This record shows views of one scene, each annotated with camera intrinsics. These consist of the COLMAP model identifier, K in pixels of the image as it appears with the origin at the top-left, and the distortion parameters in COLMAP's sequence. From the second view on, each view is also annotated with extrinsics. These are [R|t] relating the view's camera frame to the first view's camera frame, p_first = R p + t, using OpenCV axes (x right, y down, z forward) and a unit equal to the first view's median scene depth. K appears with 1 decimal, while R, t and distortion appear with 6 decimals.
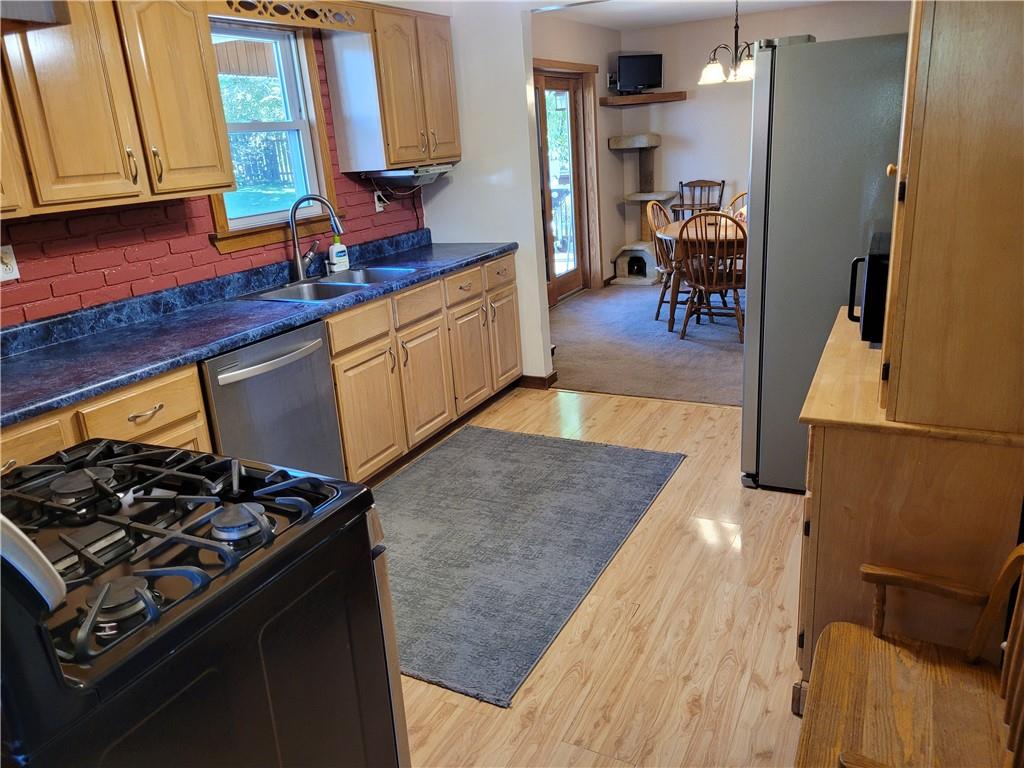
lens RADIAL K [[765.6, 0, 501.1], [0, 765.6, 389.5], [0, 0, 1]] dist [0.008297, 0.001960]
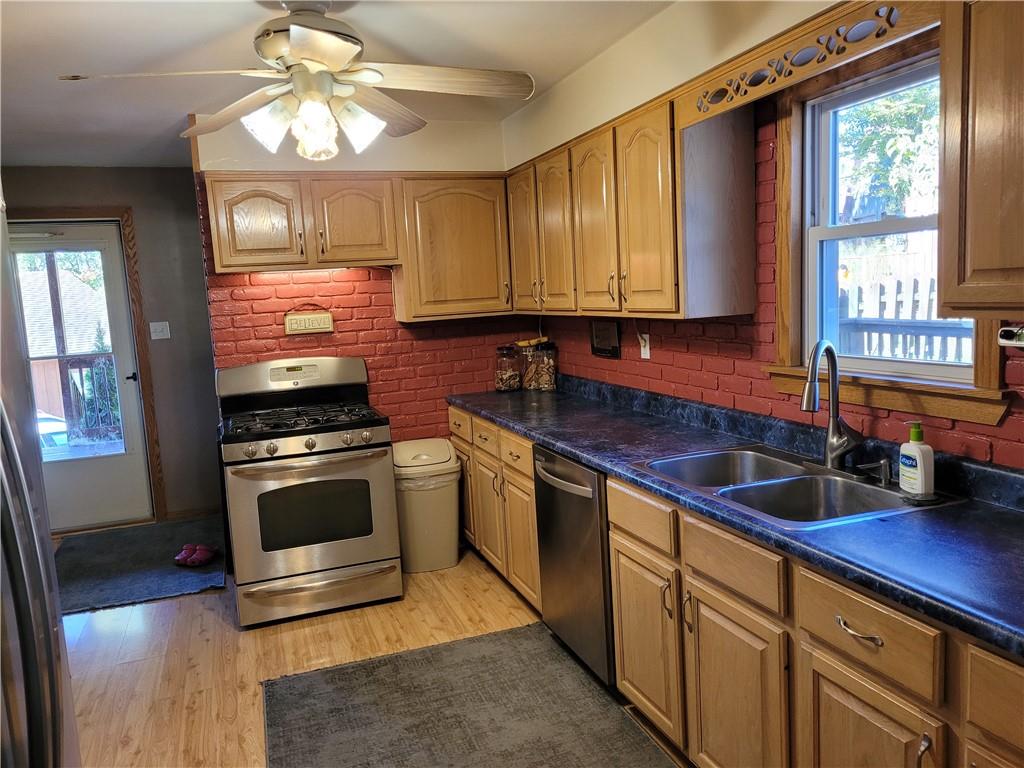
lens RADIAL K [[765.6, 0, 508.1], [0, 765.6, 377.6], [0, 0, 1]] dist [0.008297, 0.001960]
pose [[-0.667566, 0.195556, -0.718410, 0.200669], [-0.128140, 0.920318, 0.369587, -0.229124], [0.733441, 0.338781, -0.589315, 0.641168]]
